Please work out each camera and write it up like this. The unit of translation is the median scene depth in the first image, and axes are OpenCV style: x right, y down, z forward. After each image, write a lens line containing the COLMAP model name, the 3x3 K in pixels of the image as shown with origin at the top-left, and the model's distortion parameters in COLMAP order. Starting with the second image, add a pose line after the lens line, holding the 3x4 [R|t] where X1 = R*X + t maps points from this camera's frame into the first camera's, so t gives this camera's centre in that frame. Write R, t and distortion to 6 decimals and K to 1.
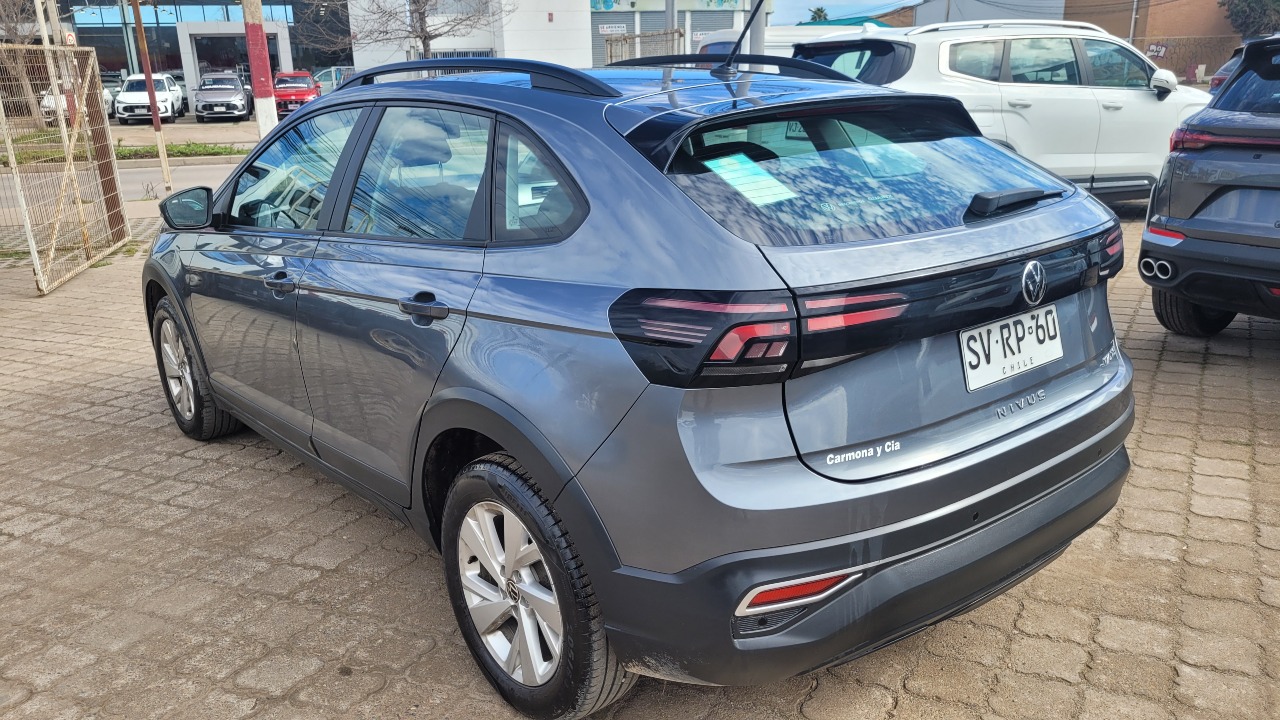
lens RADIAL K [[975.0, 0, 635.1], [0, 975.0, 364.1], [0, 0, 1]] dist [0.035320, -0.006650]
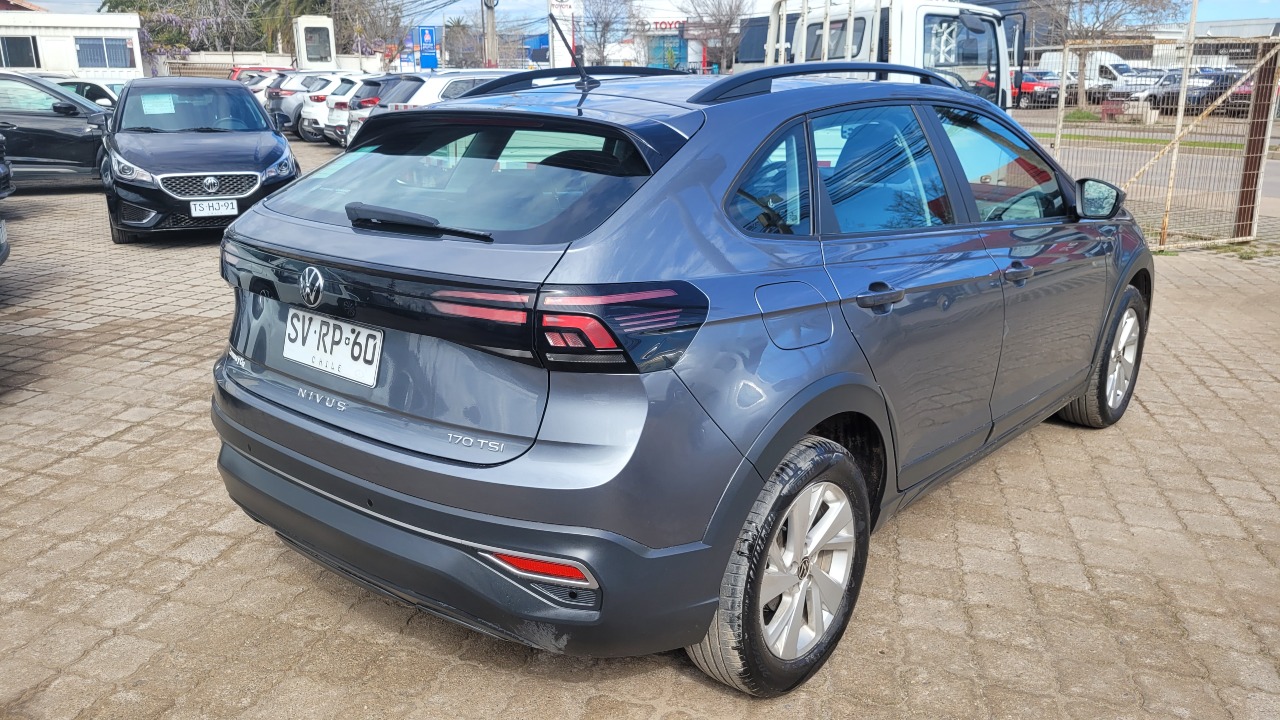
lens RADIAL K [[975.0, 0, 635.1], [0, 975.0, 364.1], [0, 0, 1]] dist [0.035320, -0.006650]
pose [[0.171201, 0.299899, -0.938483, 1.396104], [-0.282508, 0.927490, 0.244849, -0.342139], [0.943864, 0.223211, 0.243512, 1.012575]]
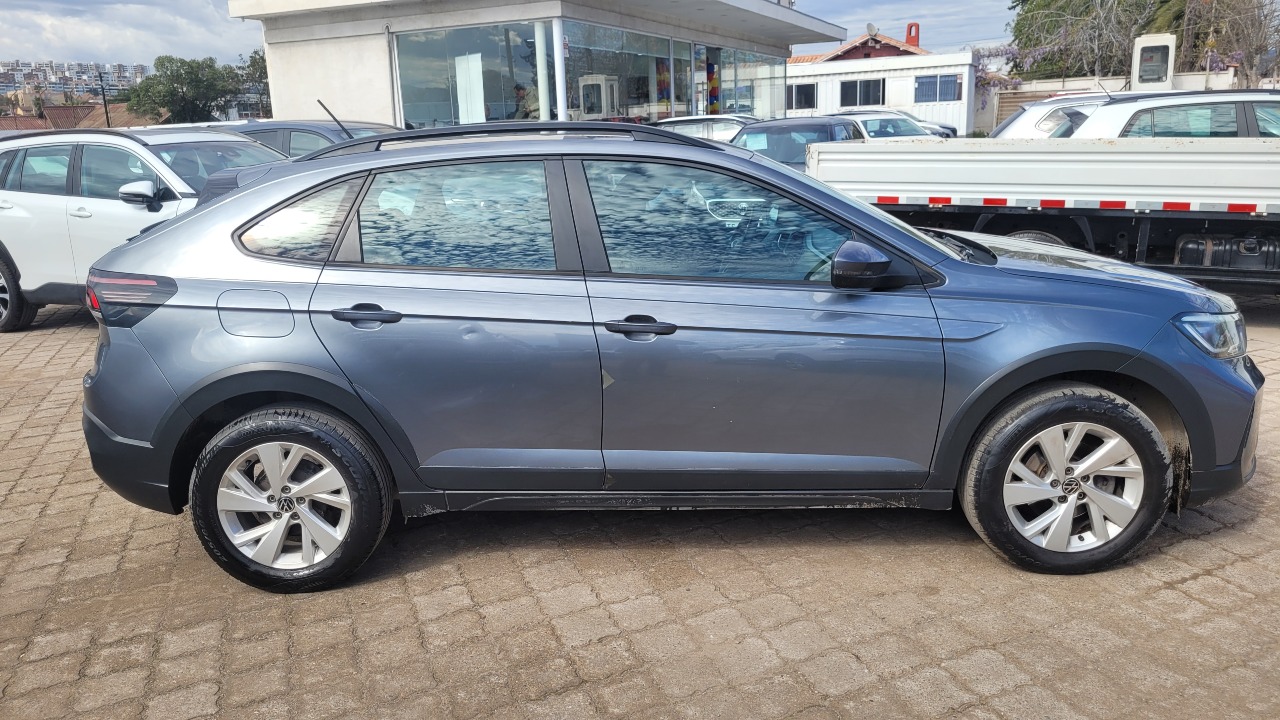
lens RADIAL K [[994.0, 0, 637.5], [0, 994.0, 391.2], [0, 0, 1]] dist [0.019110, -0.004149]
pose [[-0.663485, 0.244866, -0.706985, 1.128415], [-0.156957, 0.878348, 0.451518, -0.829066], [0.731541, 0.410542, -0.544337, 2.657201]]
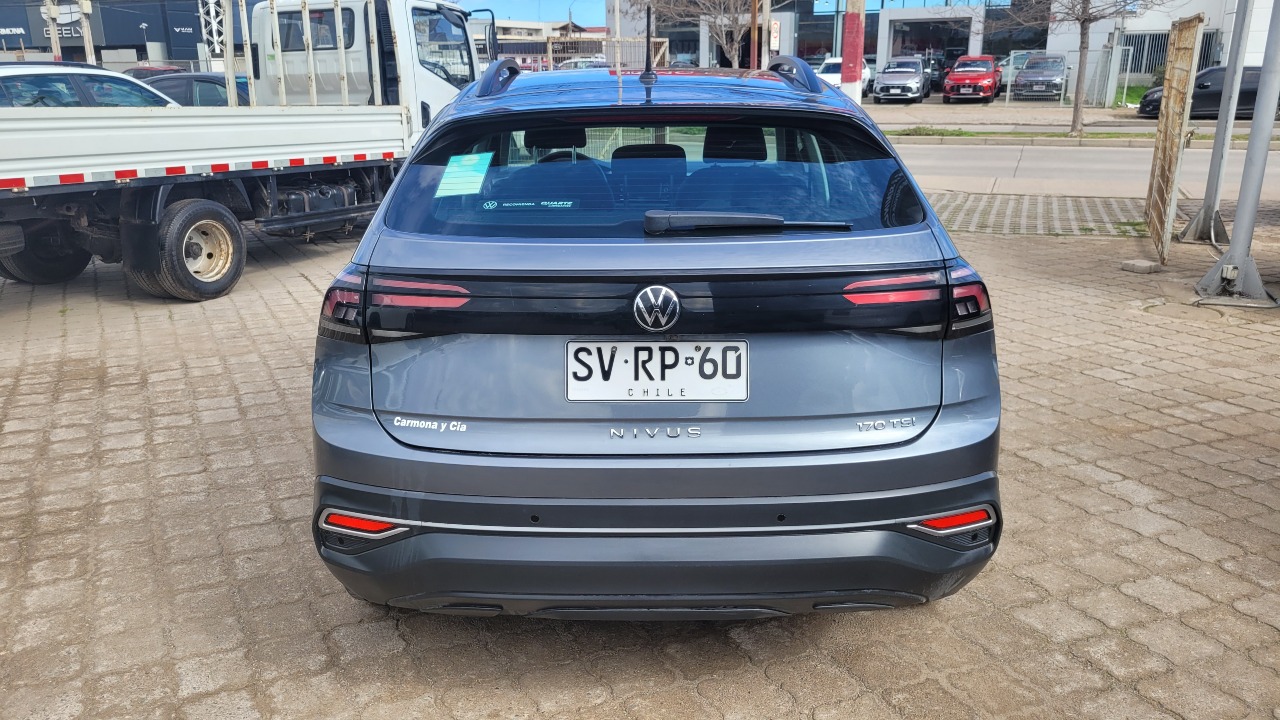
lens RADIAL K [[975.0, 0, 635.1], [0, 975.0, 364.1], [0, 0, 1]] dist [0.035320, -0.006650]
pose [[0.772838, 0.204477, -0.600759, 0.903650], [-0.194764, 0.977406, 0.082122, -0.095865], [0.603977, 0.053539, 0.795201, 0.213623]]
